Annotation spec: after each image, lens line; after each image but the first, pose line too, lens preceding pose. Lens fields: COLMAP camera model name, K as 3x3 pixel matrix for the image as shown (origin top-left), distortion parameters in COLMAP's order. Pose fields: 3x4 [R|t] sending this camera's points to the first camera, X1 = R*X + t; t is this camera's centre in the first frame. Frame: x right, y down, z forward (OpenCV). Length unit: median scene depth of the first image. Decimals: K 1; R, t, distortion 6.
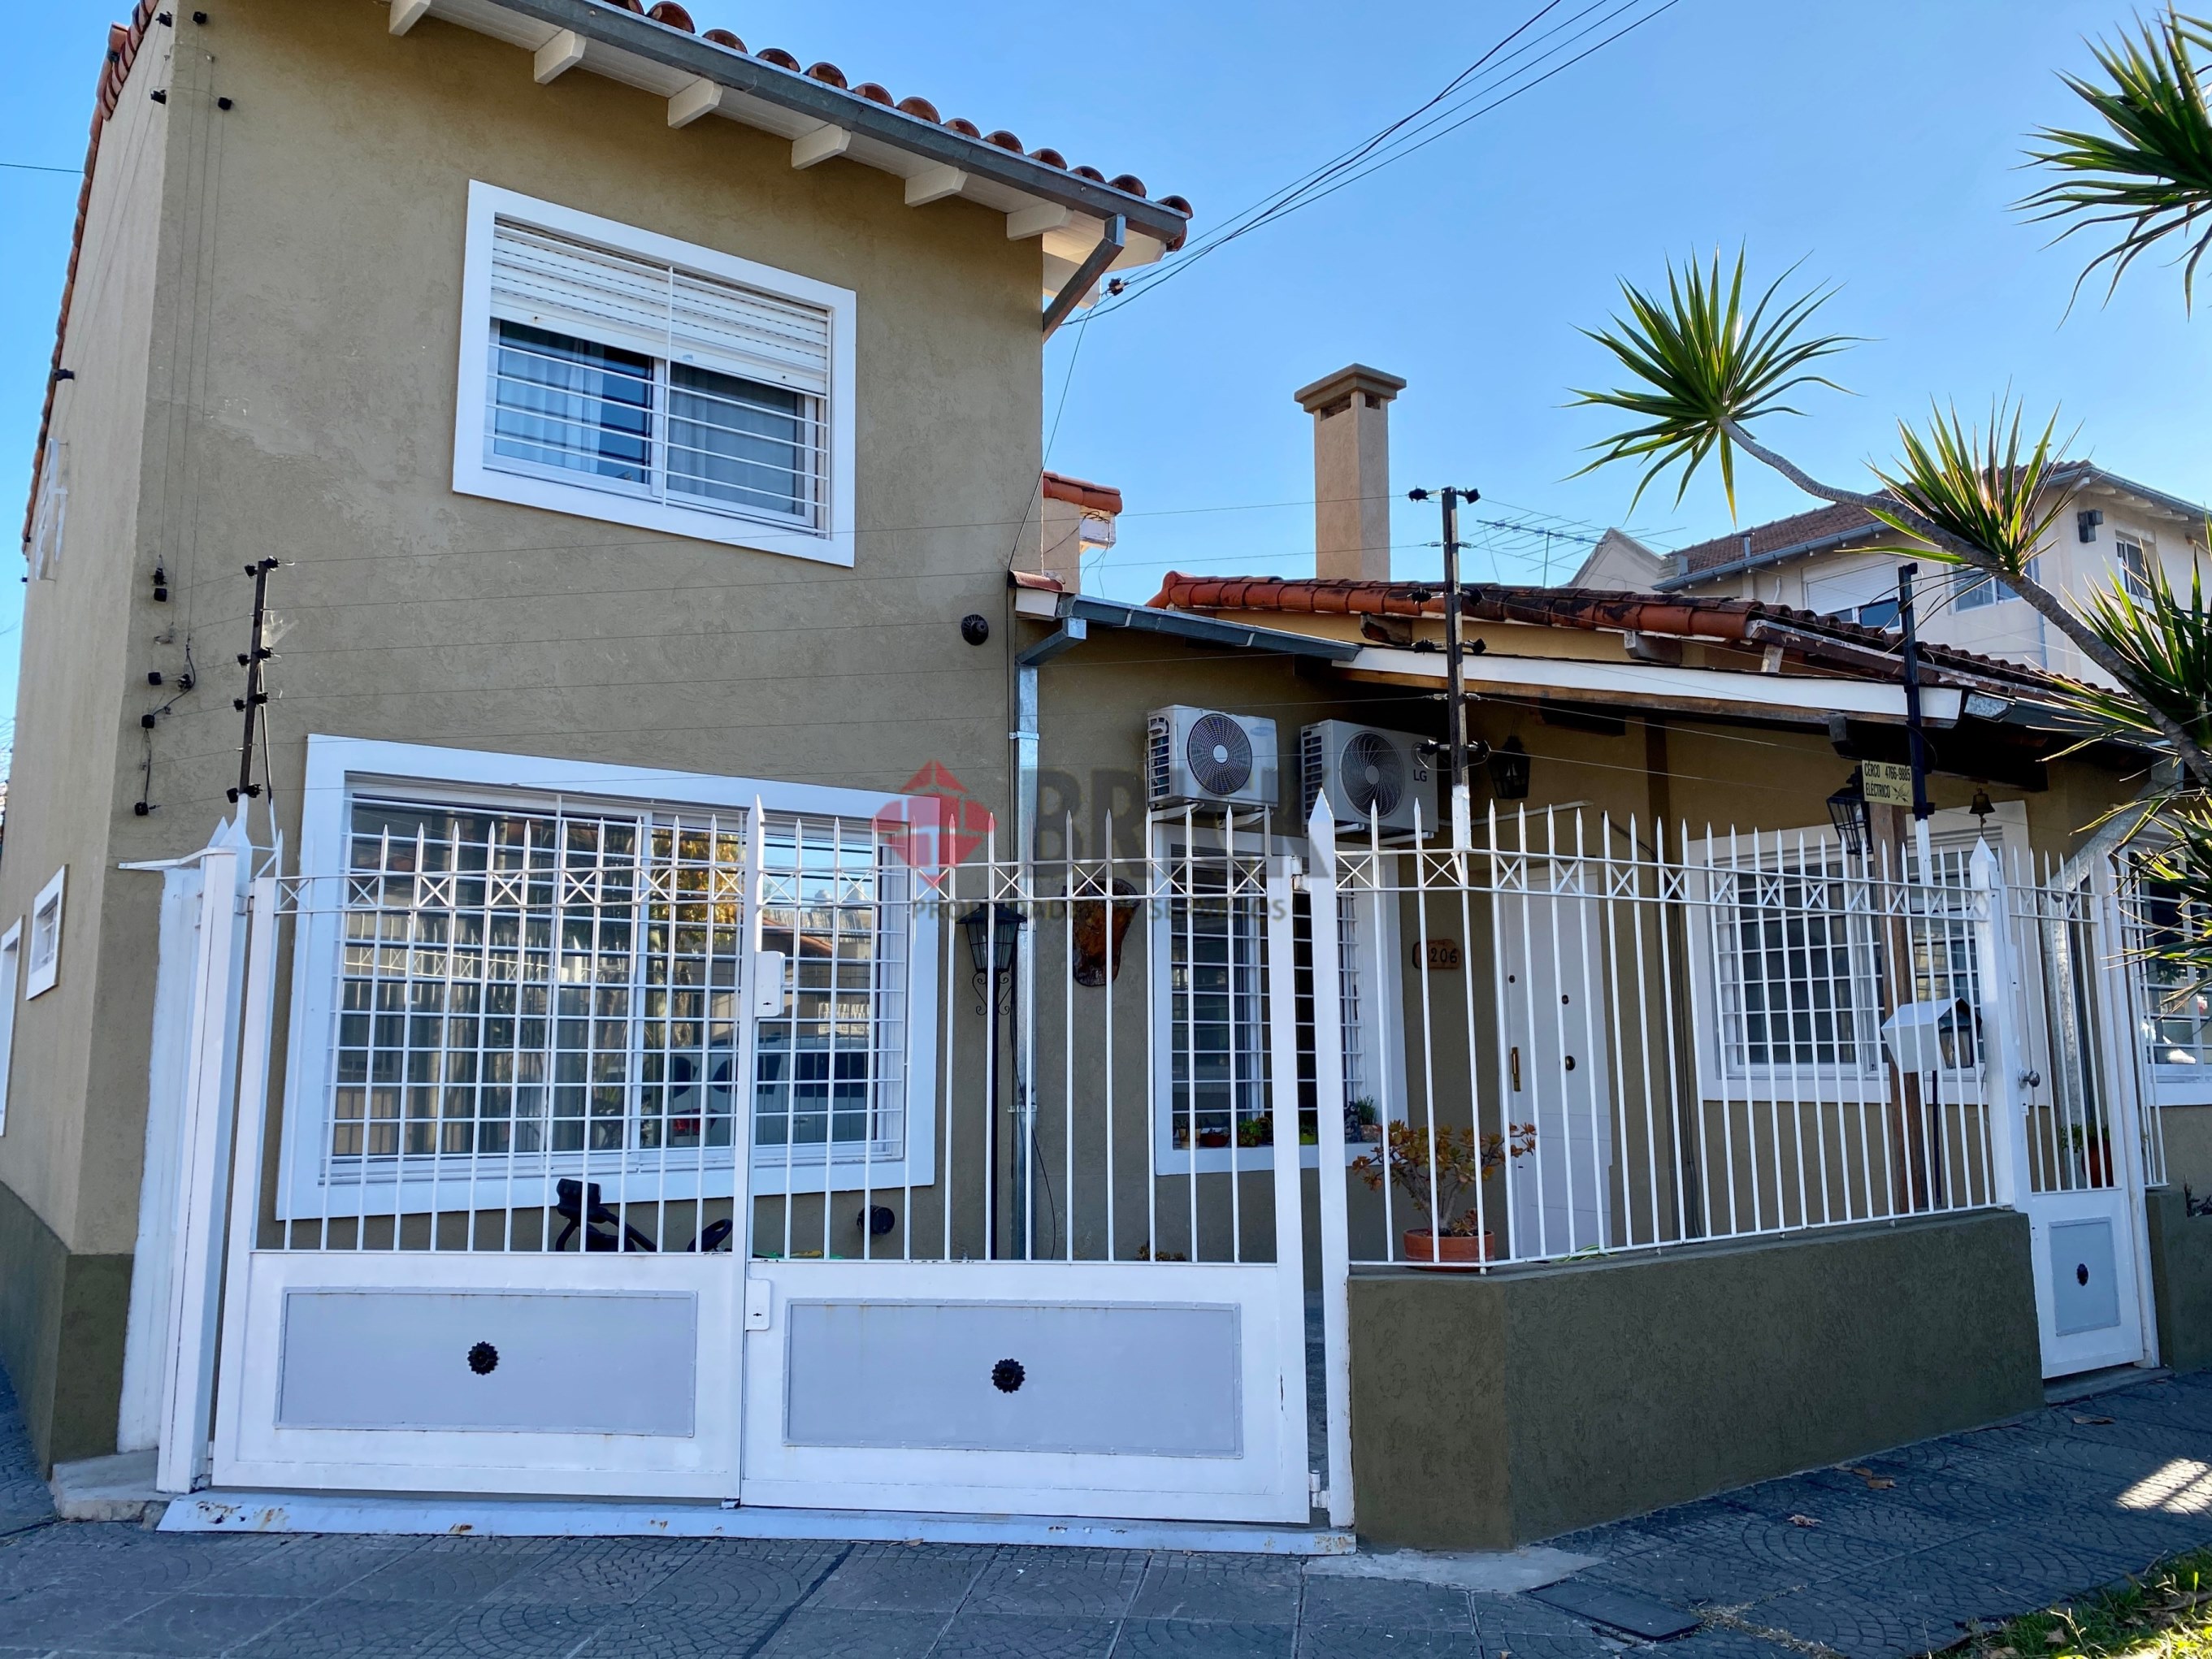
lens RADIAL K [[1674.8, 0, 1106.0], [0, 1674.8, 829.5], [0, 0, 1]] dist [0.001887, -0.000277]
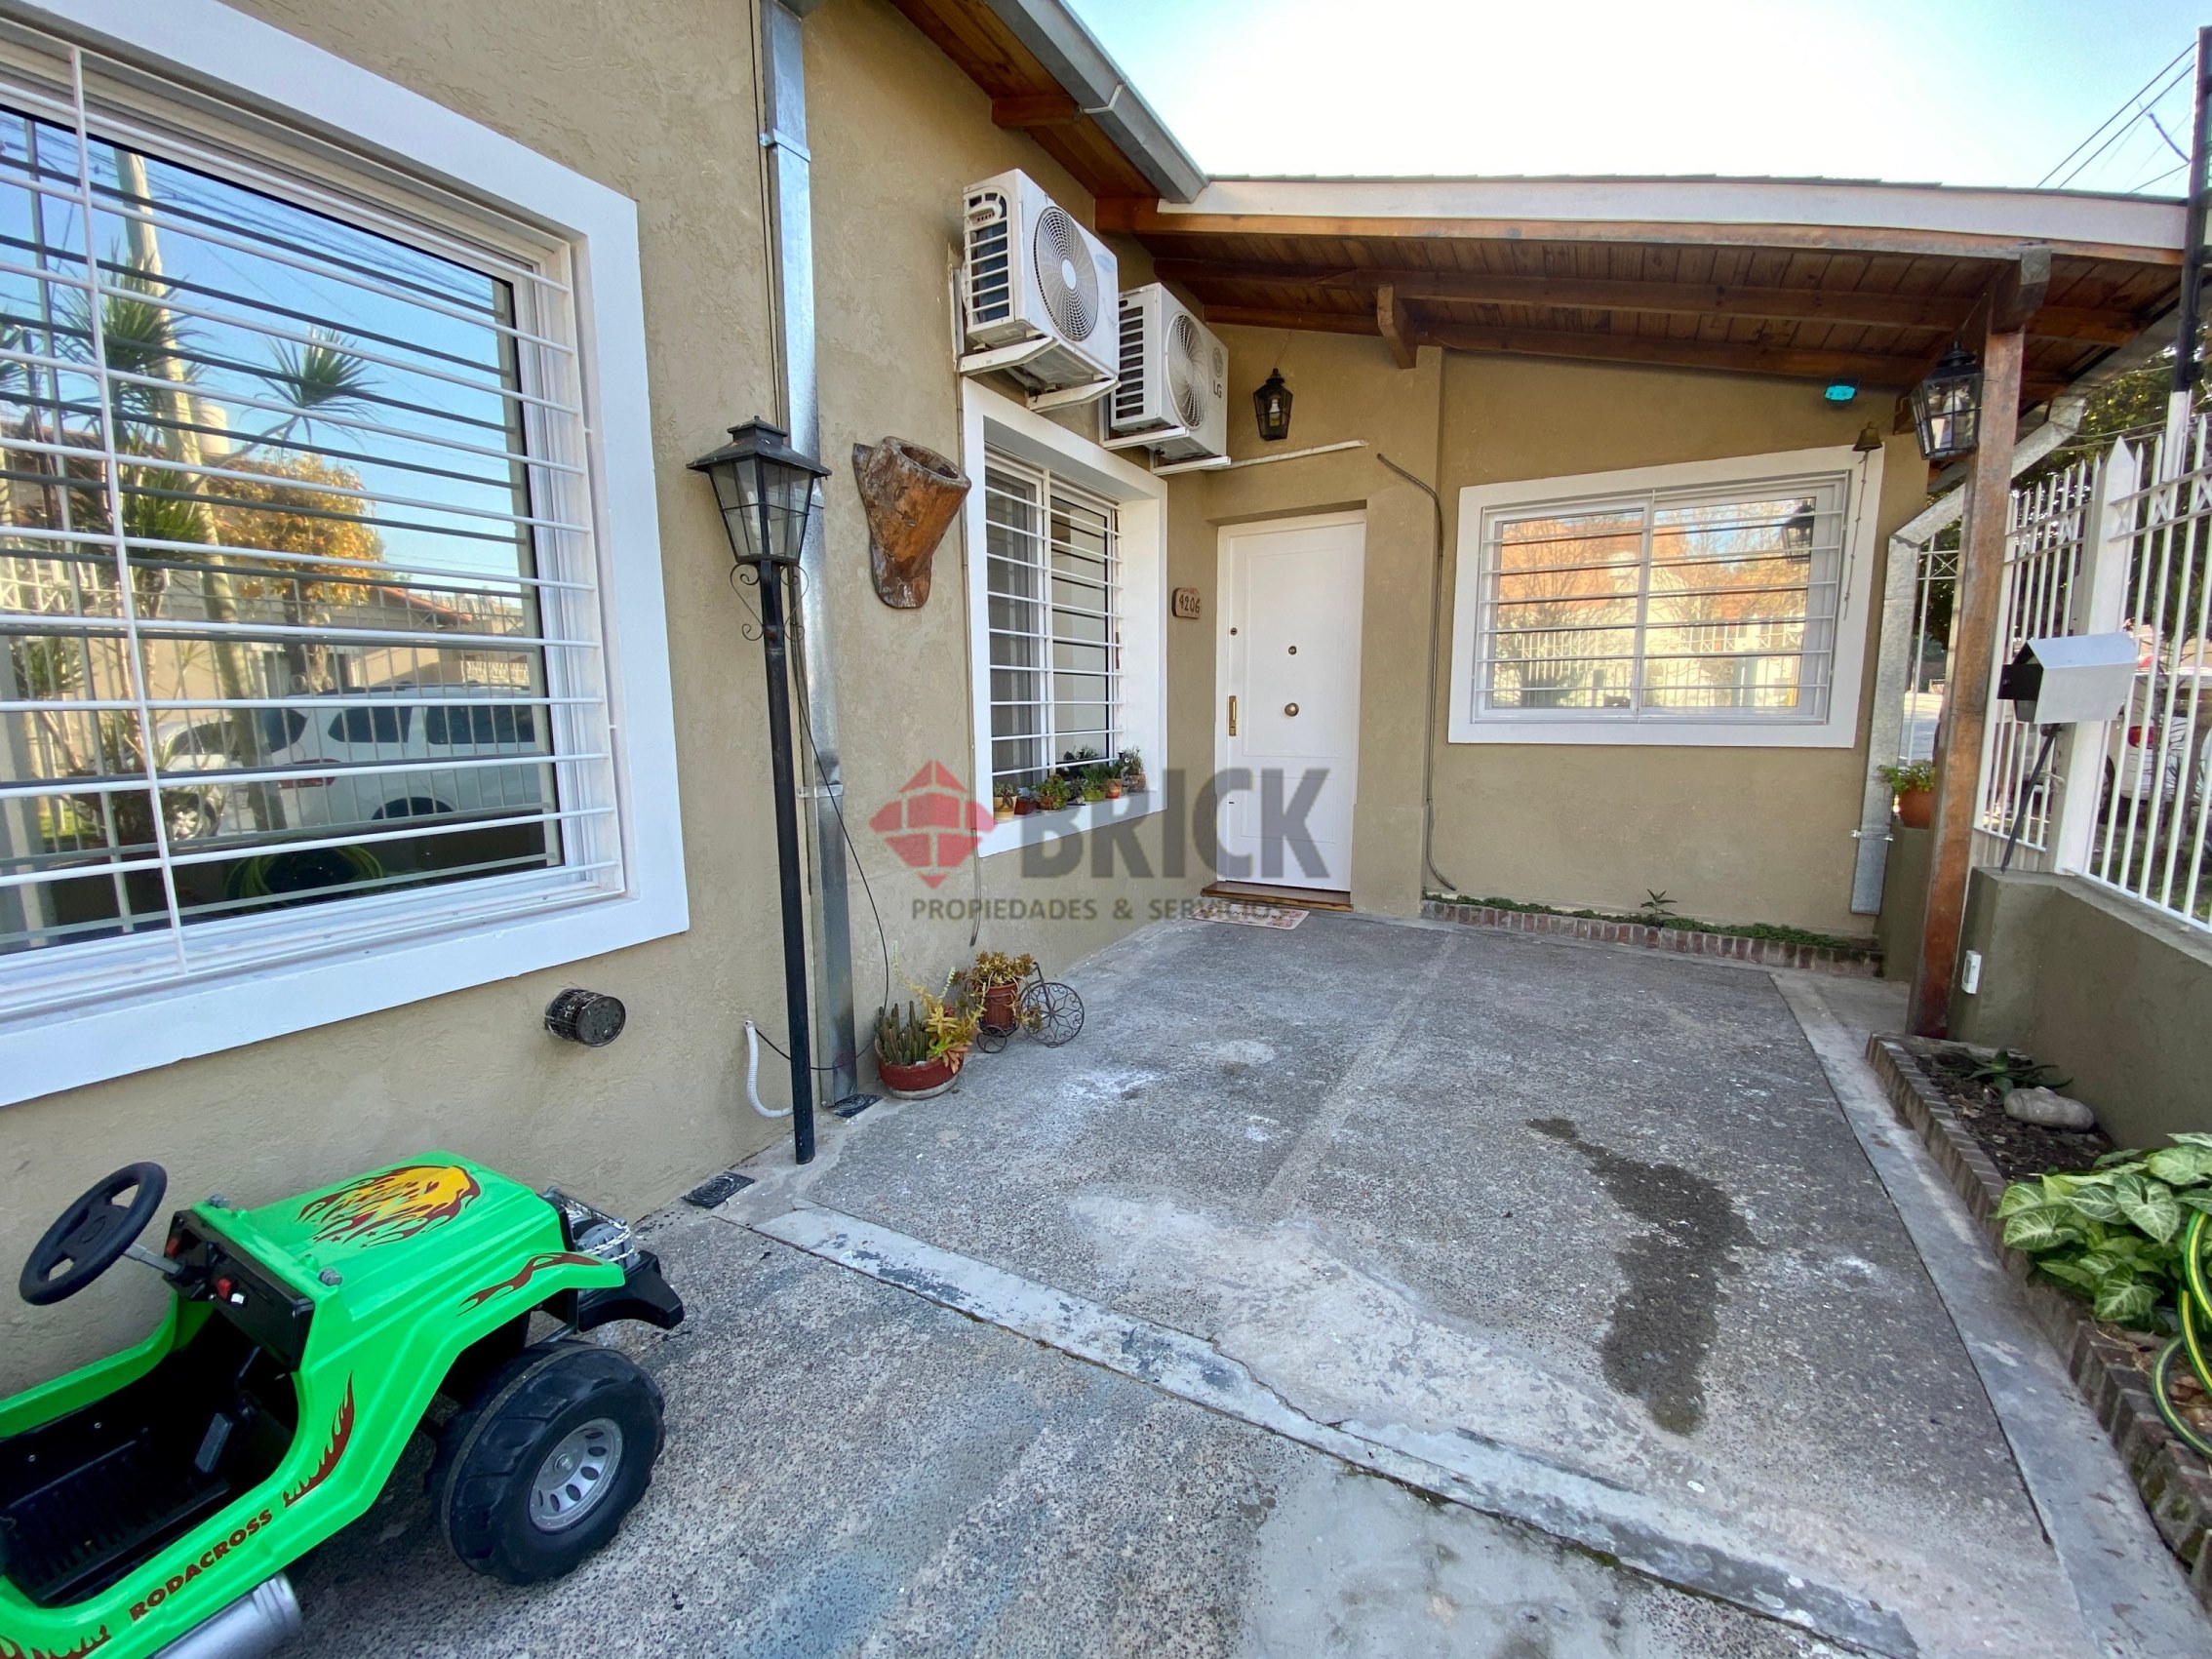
lens RADIAL K [[891.0, 0, 1106.0], [0, 891.0, 829.5], [0, 0, 1]] dist [0.002366, -0.014254]
pose [[0.910373, -0.065176, 0.408623, -0.085386], [-0.050614, 0.962562, 0.266293, 0.079307], [-0.410681, -0.263108, 0.872992, 0.613428]]
